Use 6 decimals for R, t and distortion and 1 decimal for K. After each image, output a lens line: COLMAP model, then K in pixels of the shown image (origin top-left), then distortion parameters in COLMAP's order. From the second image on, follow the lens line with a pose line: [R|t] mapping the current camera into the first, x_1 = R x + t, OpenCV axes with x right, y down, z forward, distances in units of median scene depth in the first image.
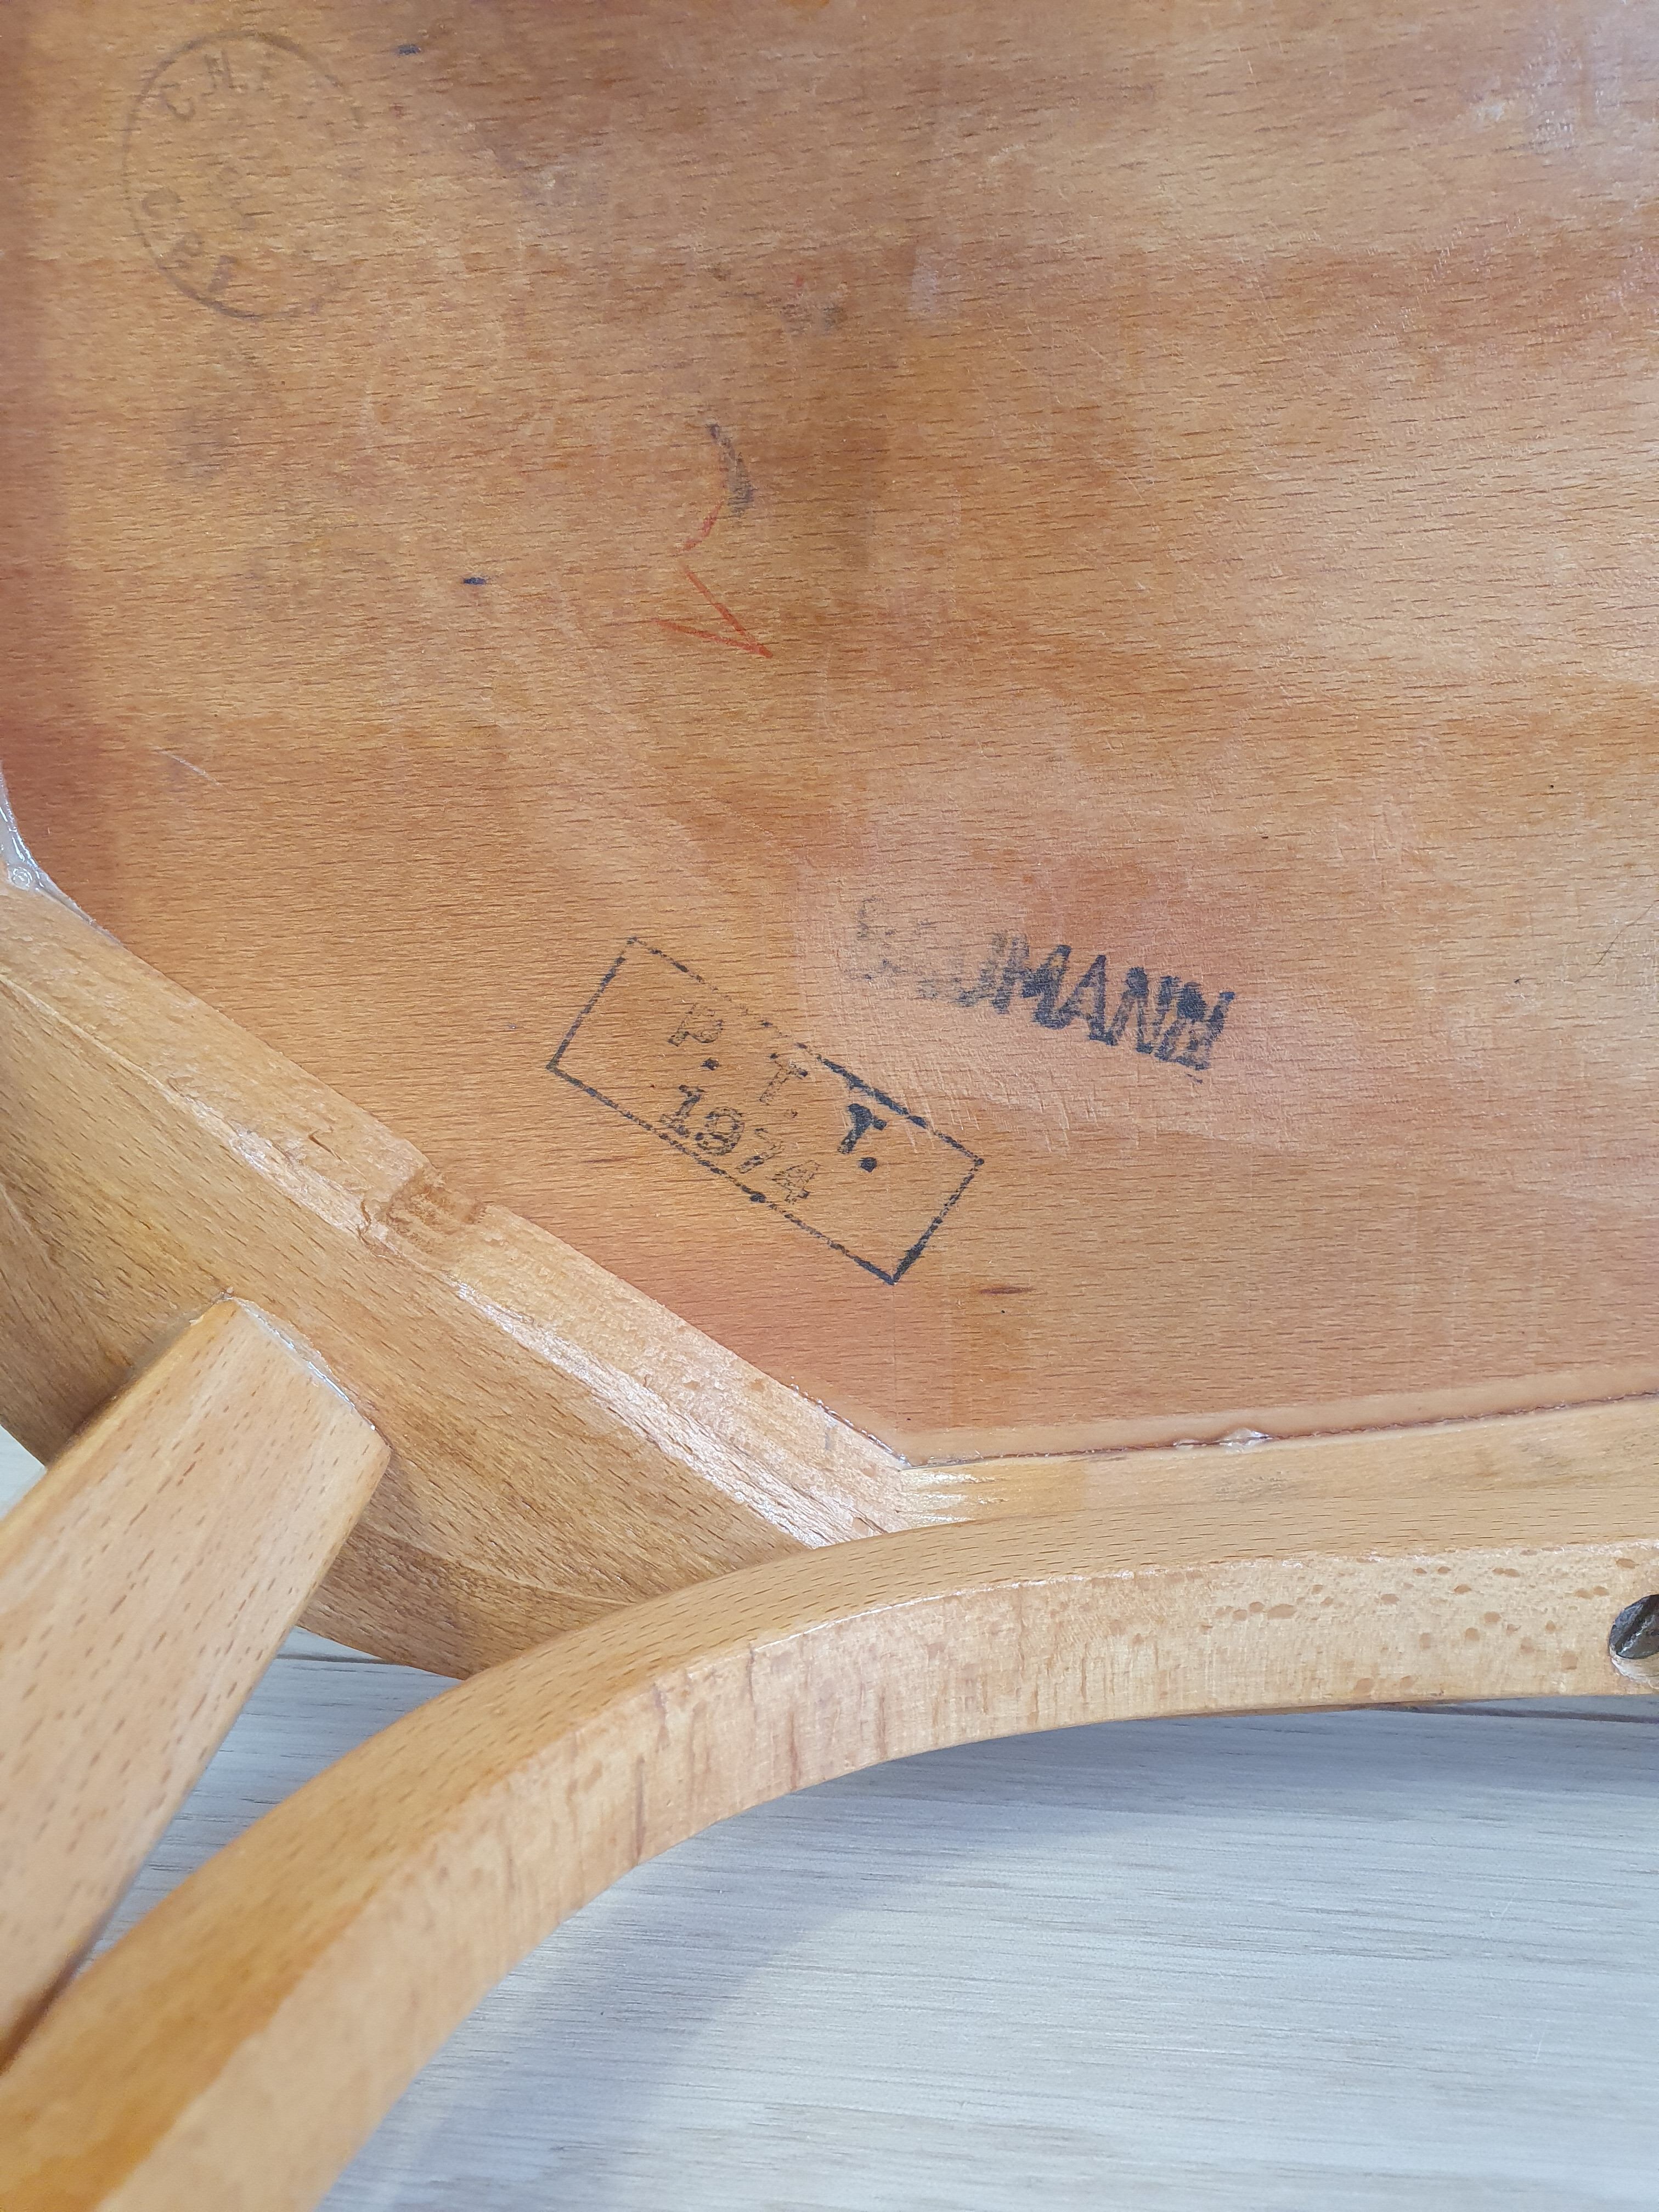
lens RADIAL K [[1596.4, 0, 787.3], [0, 1596.4, 1103.3], [0, 0, 1]] dist [-0.005159, 0.035787]
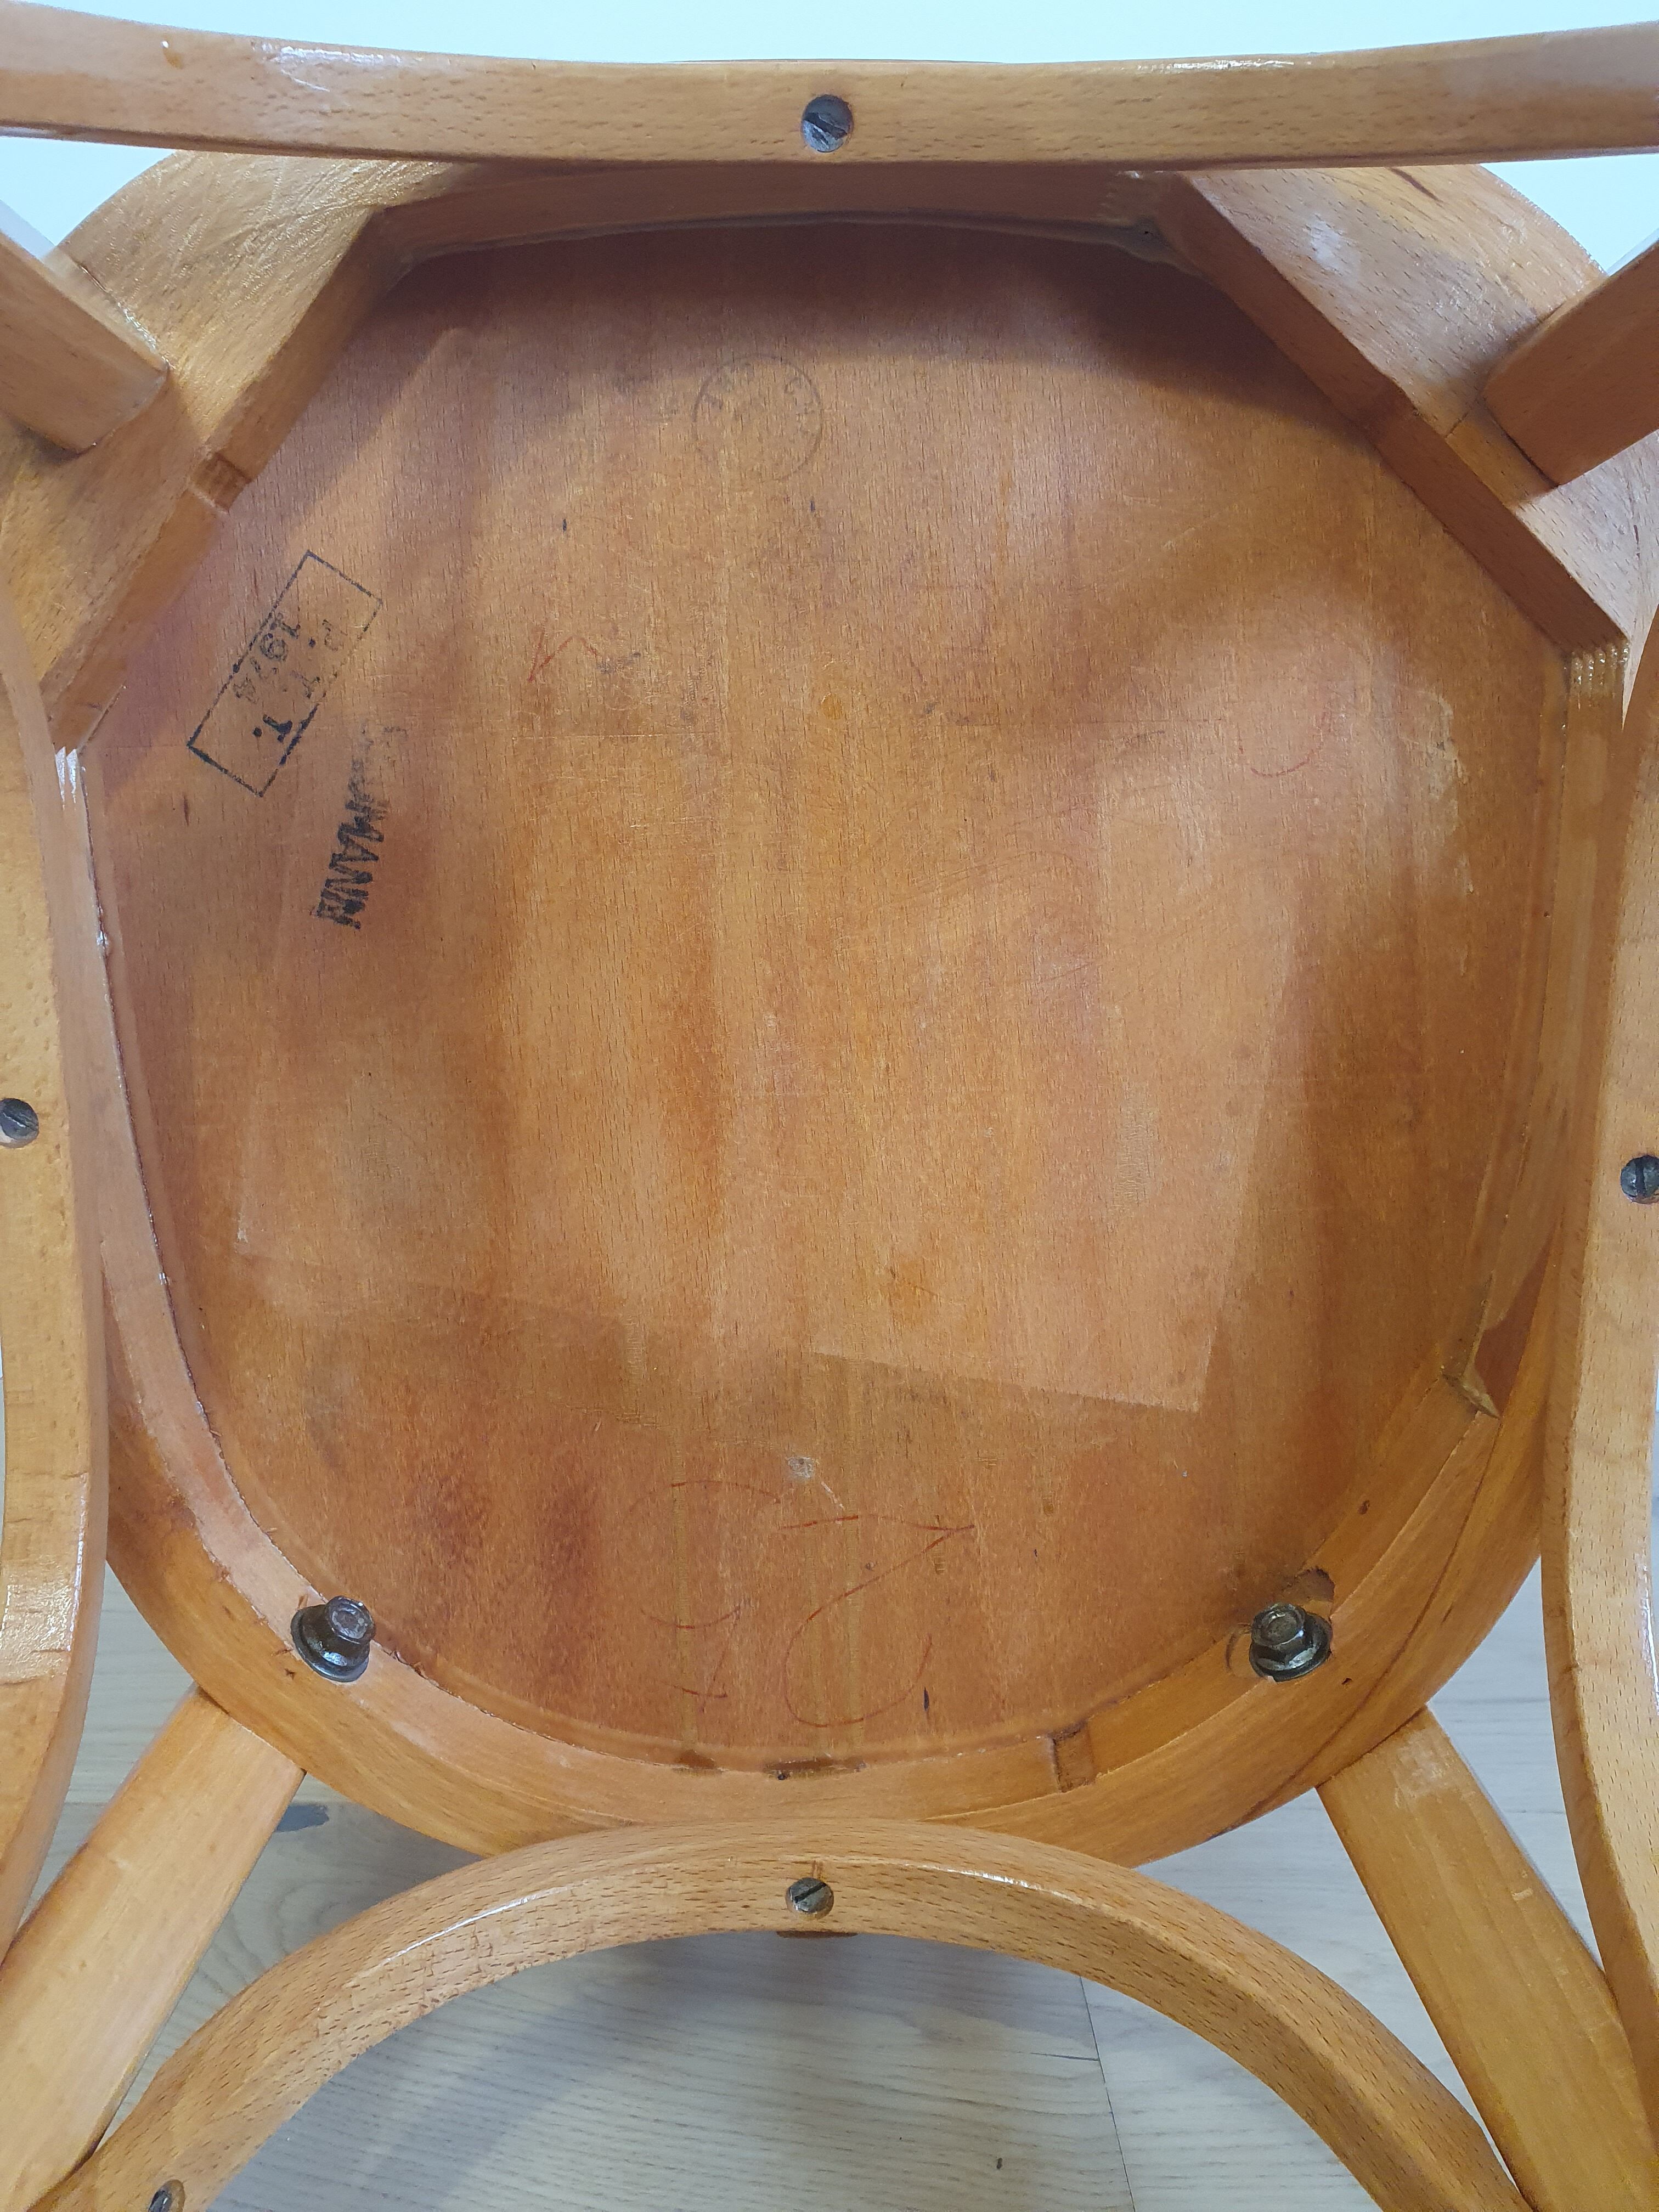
lens RADIAL K [[1703.2, 0, 734.6], [0, 1703.2, 1038.5], [0, 0, 1]] dist [0.004186, 0.030558]
pose [[-0.014359, 0.983747, 0.178984, 0.039966], [-0.967393, 0.031601, -0.251301, 0.012124], [-0.252873, -0.176756, 0.951216, -1.040508]]
